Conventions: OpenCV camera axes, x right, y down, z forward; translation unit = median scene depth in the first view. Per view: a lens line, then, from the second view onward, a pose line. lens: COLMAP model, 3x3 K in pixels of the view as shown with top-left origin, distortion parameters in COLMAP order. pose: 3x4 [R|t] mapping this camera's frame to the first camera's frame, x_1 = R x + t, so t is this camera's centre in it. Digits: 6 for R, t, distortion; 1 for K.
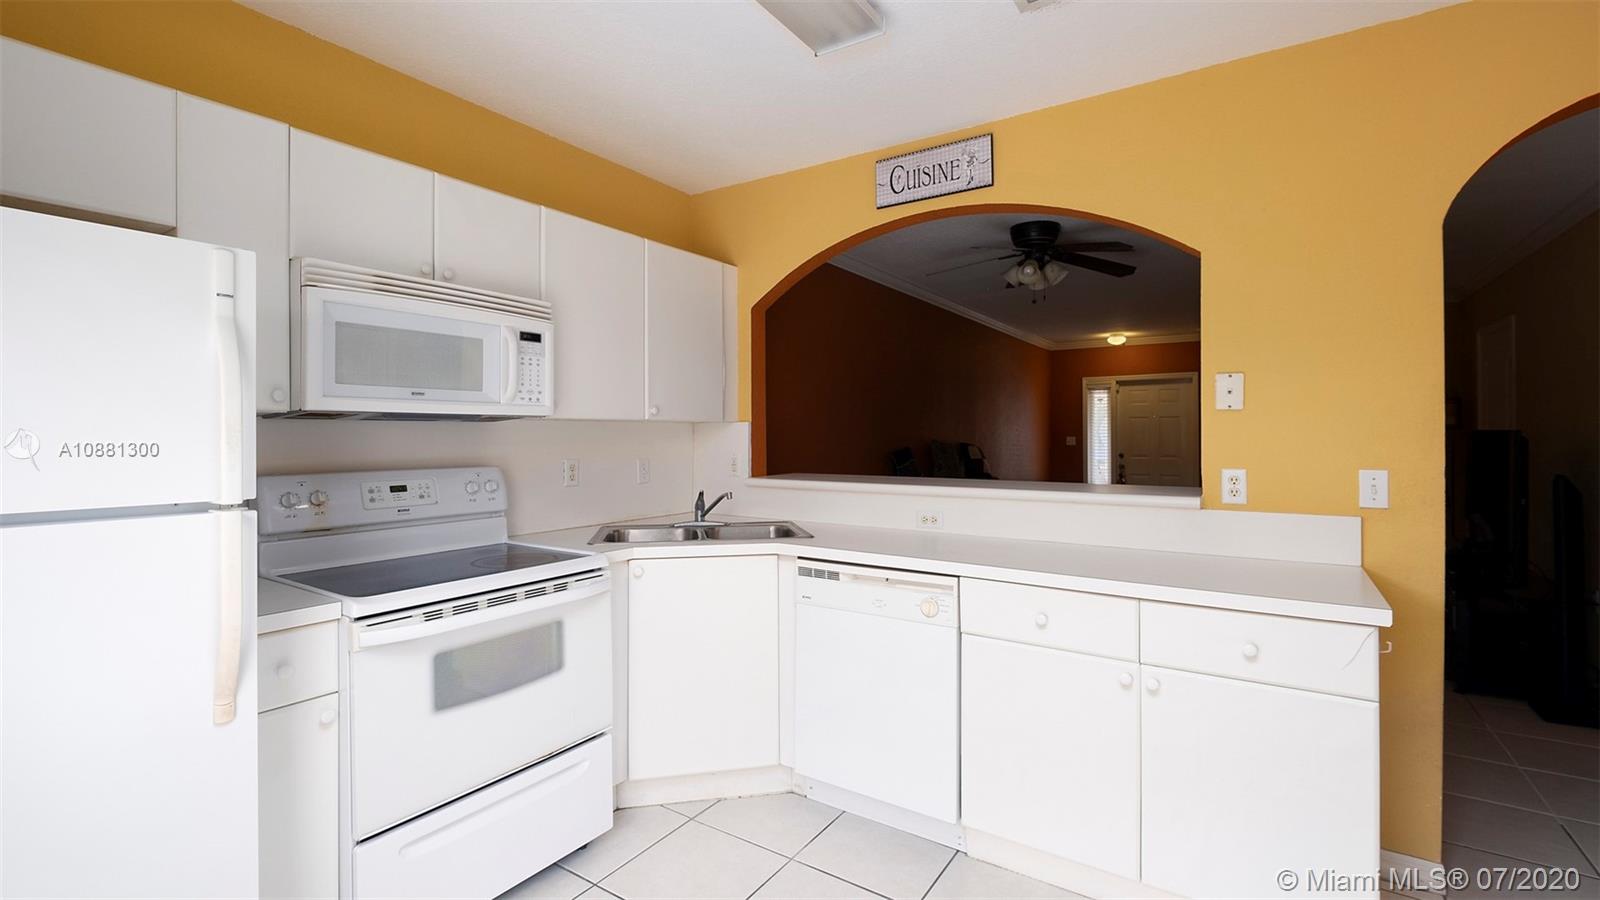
lens RADIAL K [[696.3, 0, 799.7], [0, 696.3, 441.3], [0, 0, 1]] dist [-0.001540, -0.000294]
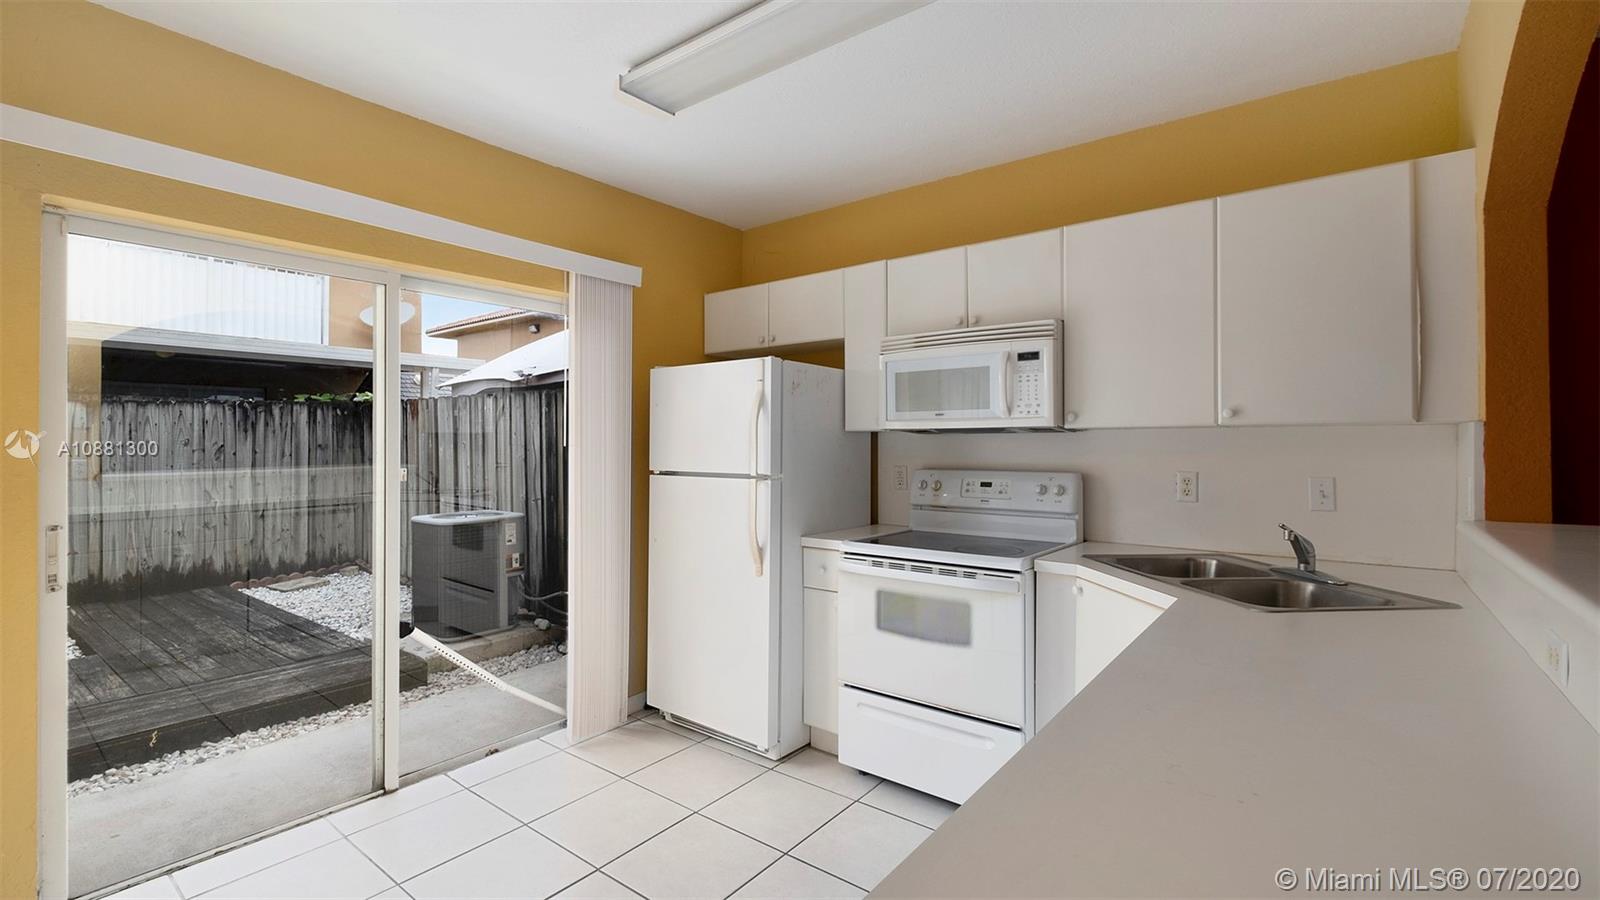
lens RADIAL K [[696.3, 0, 799.9], [0, 696.3, 444.4], [0, 0, 1]] dist [-0.001540, -0.000294]
pose [[-0.074753, 0.001148, -0.997201, 0.809454], [-0.009498, 0.999953, 0.001863, -0.007731], [0.997157, 0.009611, -0.074739, 0.774441]]
